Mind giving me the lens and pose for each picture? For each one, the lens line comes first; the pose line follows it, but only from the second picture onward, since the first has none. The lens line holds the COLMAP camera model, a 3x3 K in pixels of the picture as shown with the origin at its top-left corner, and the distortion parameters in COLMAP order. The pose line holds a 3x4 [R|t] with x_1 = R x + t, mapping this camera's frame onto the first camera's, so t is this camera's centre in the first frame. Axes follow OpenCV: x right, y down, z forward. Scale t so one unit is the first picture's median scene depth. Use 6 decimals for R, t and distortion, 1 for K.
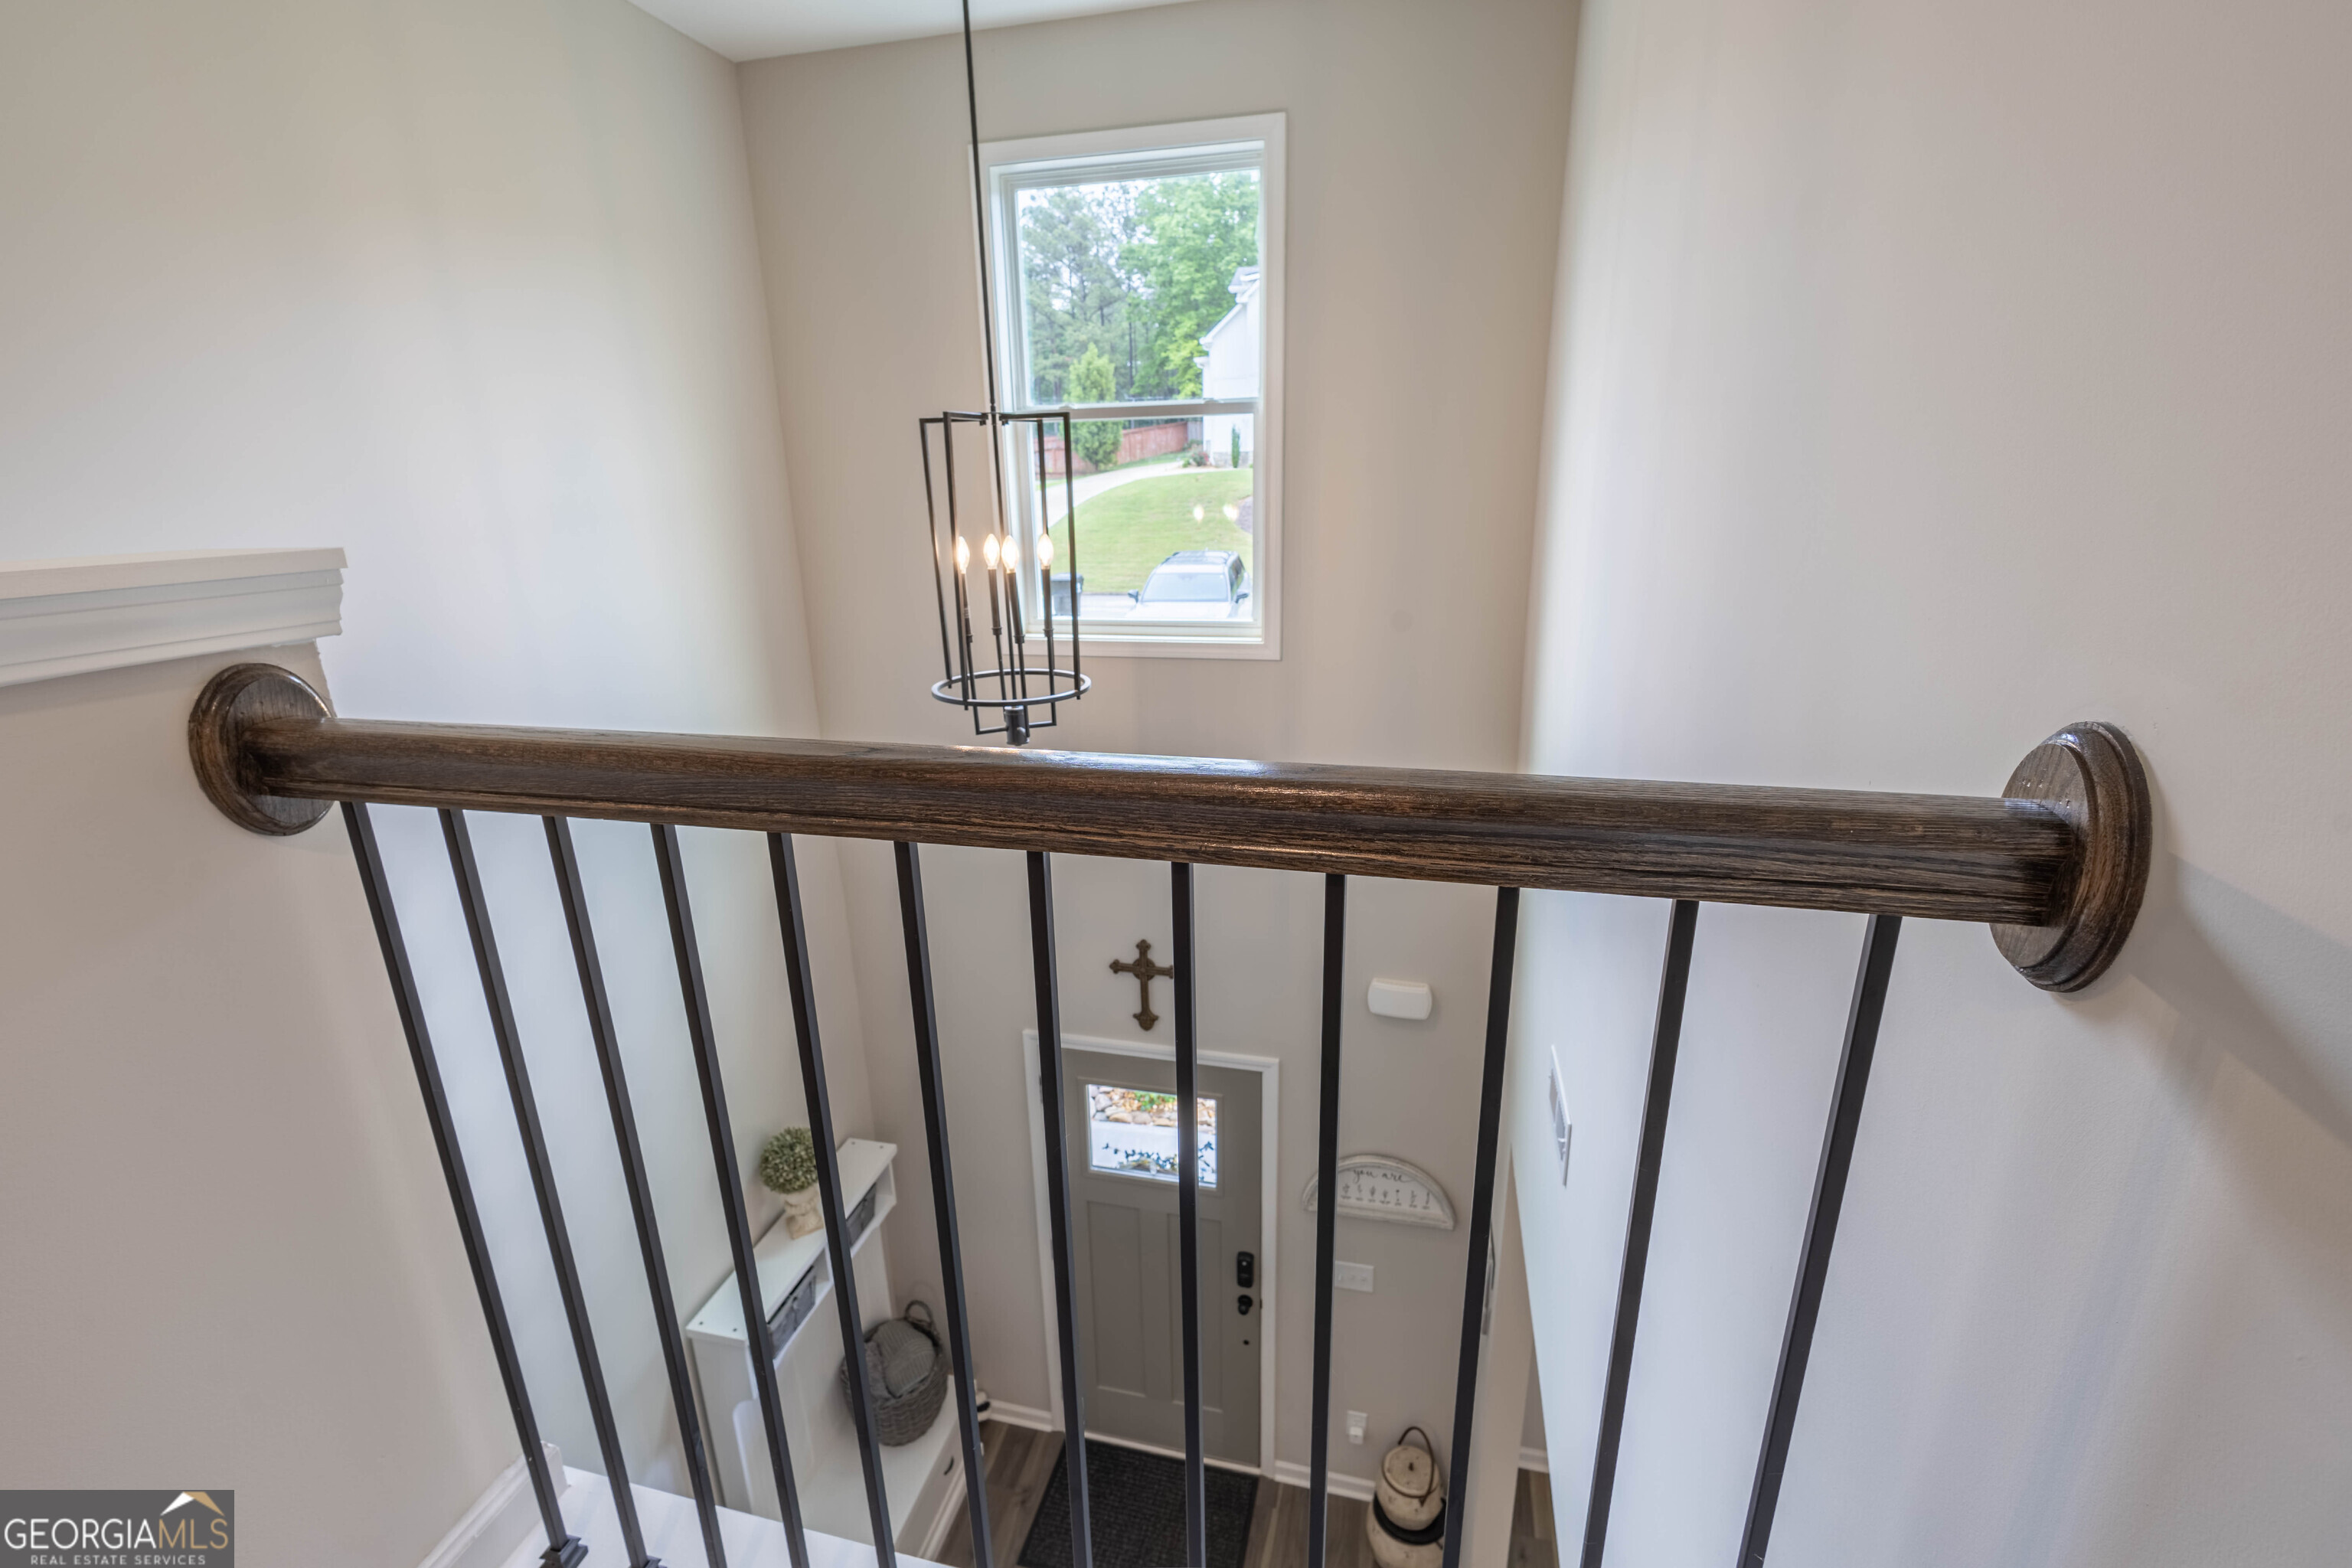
lens RADIAL K [[992.1, 0, 1175.7], [0, 992.1, 780.0], [0, 0, 1]] dist [-0.000863, -0.000185]
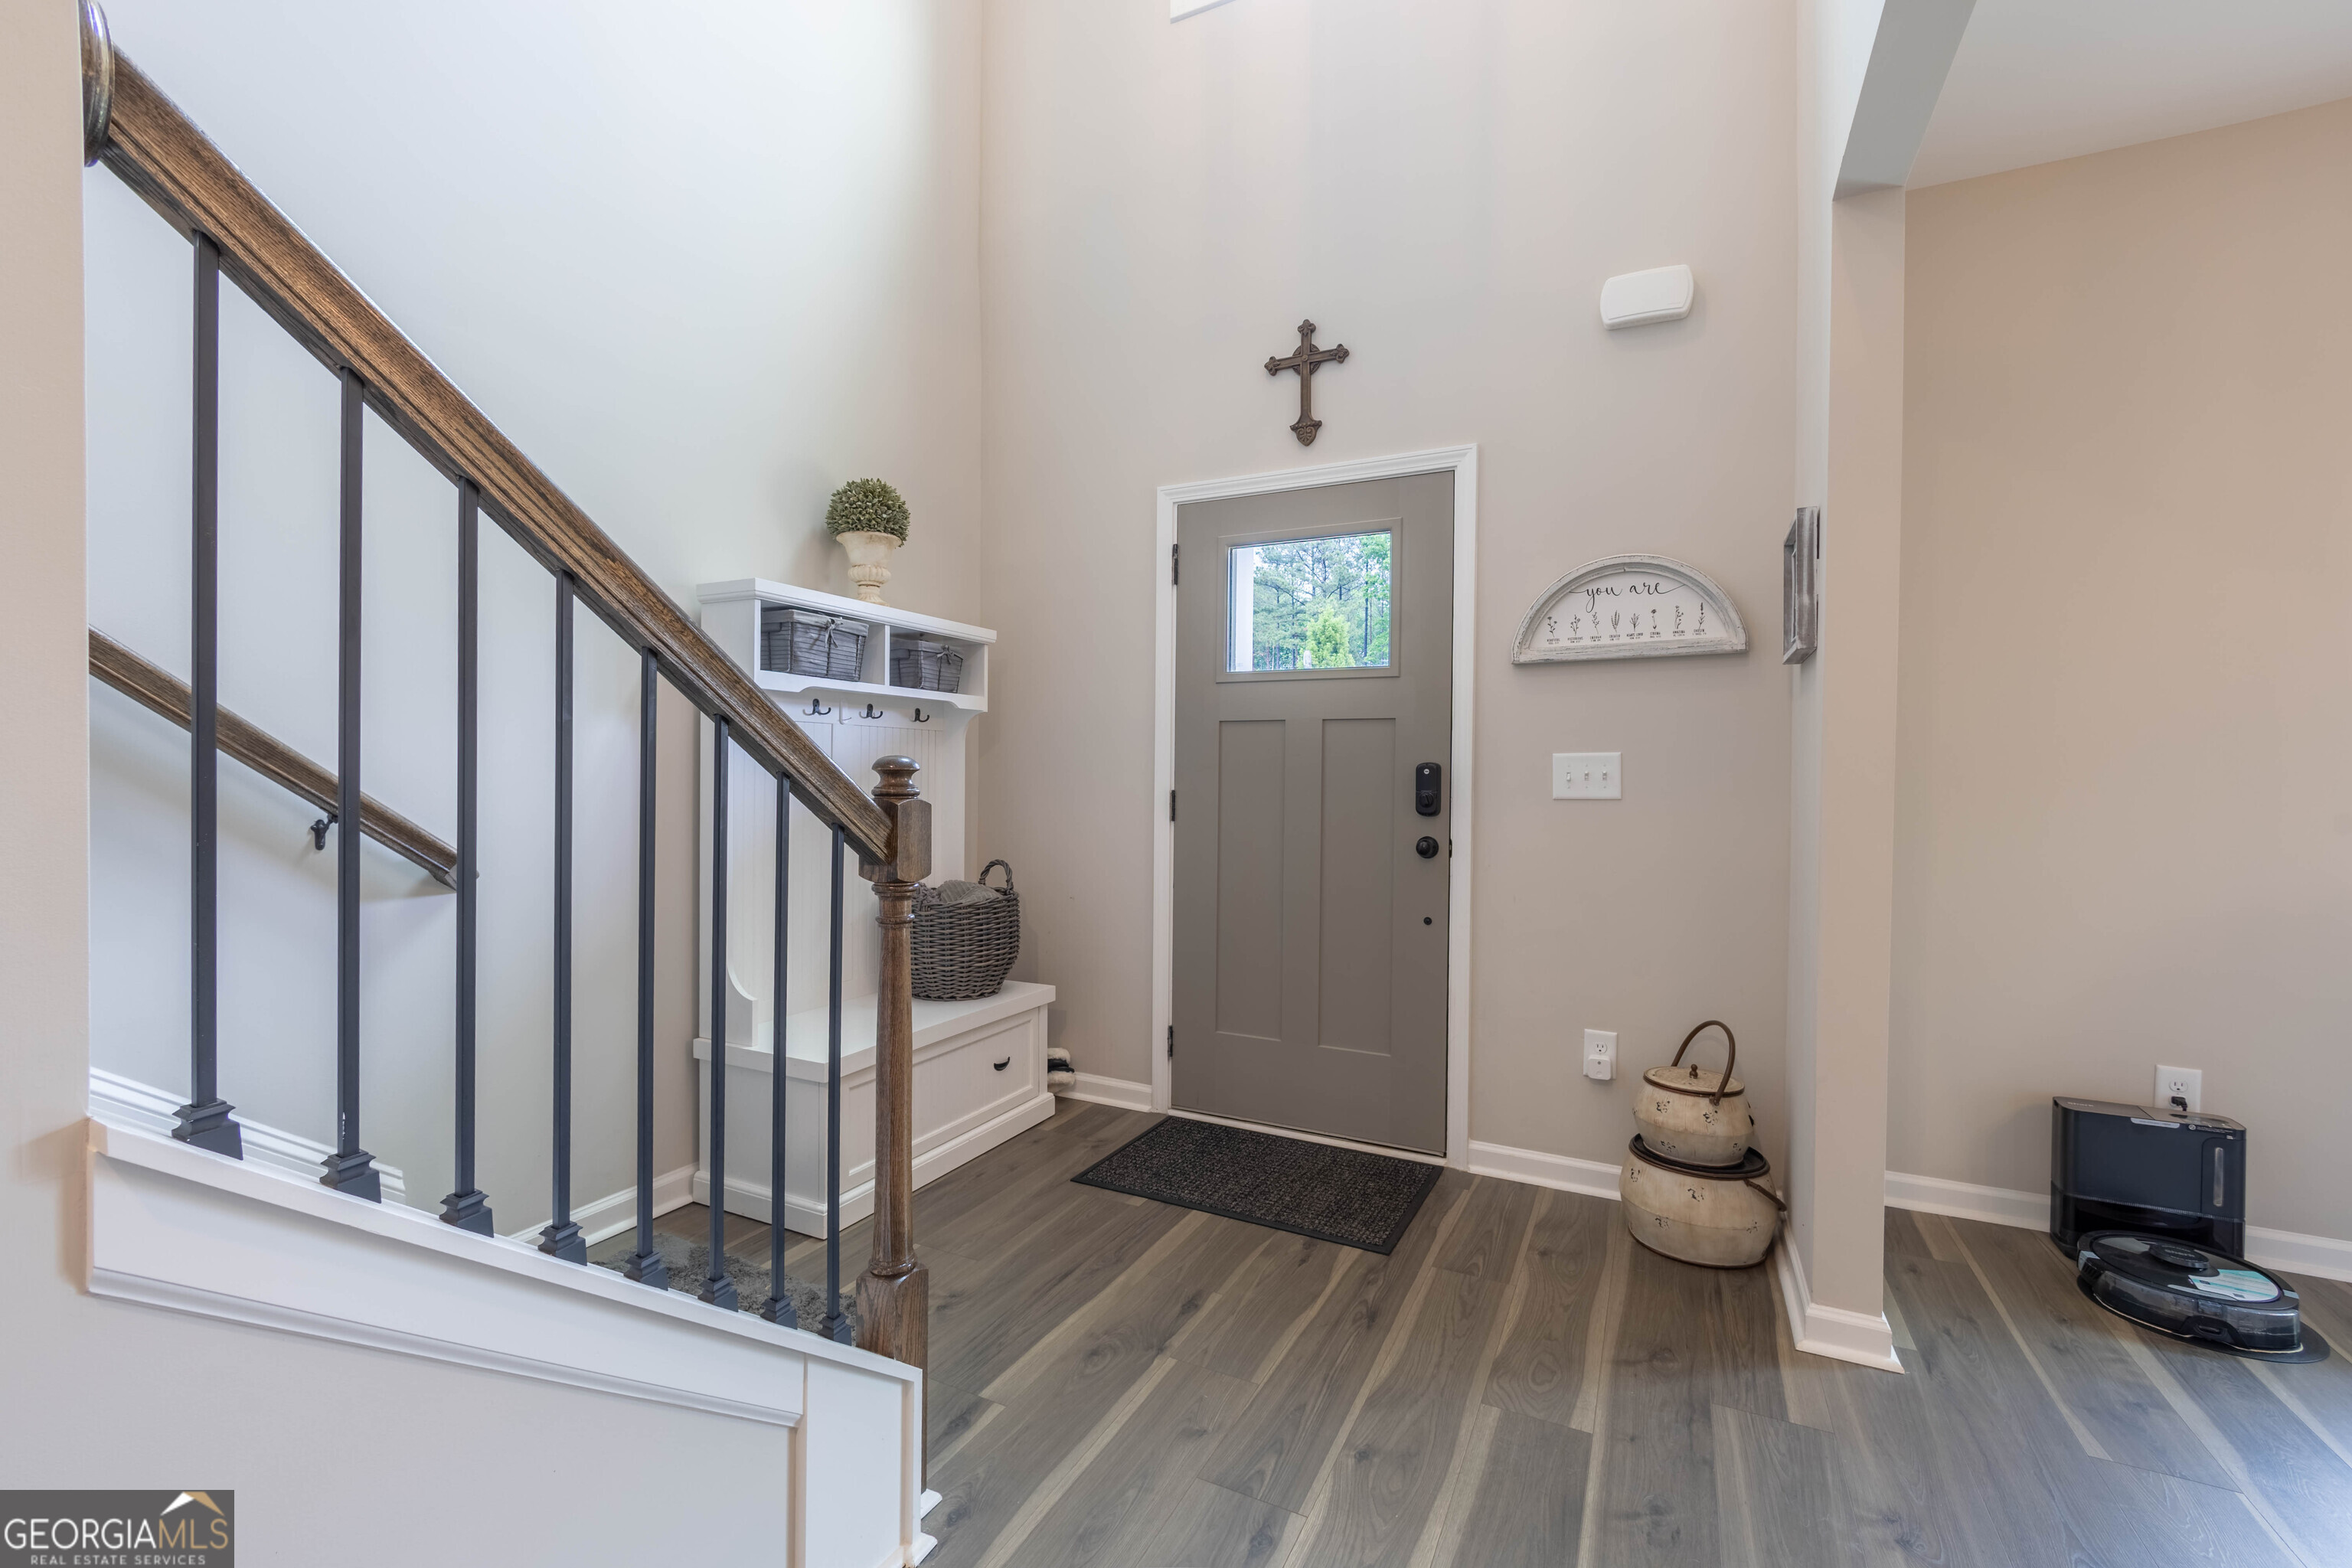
lens RADIAL K [[1000.7, 0, 1176.0], [0, 1000.7, 784.0], [0, 0, 1]] dist [-0.001522, -0.000552]
pose [[0.973754, 0.033465, -0.225130, 0.055252], [-0.095451, 0.957991, -0.270449, 0.695721], [0.206622, 0.284839, 0.936042, 0.286626]]
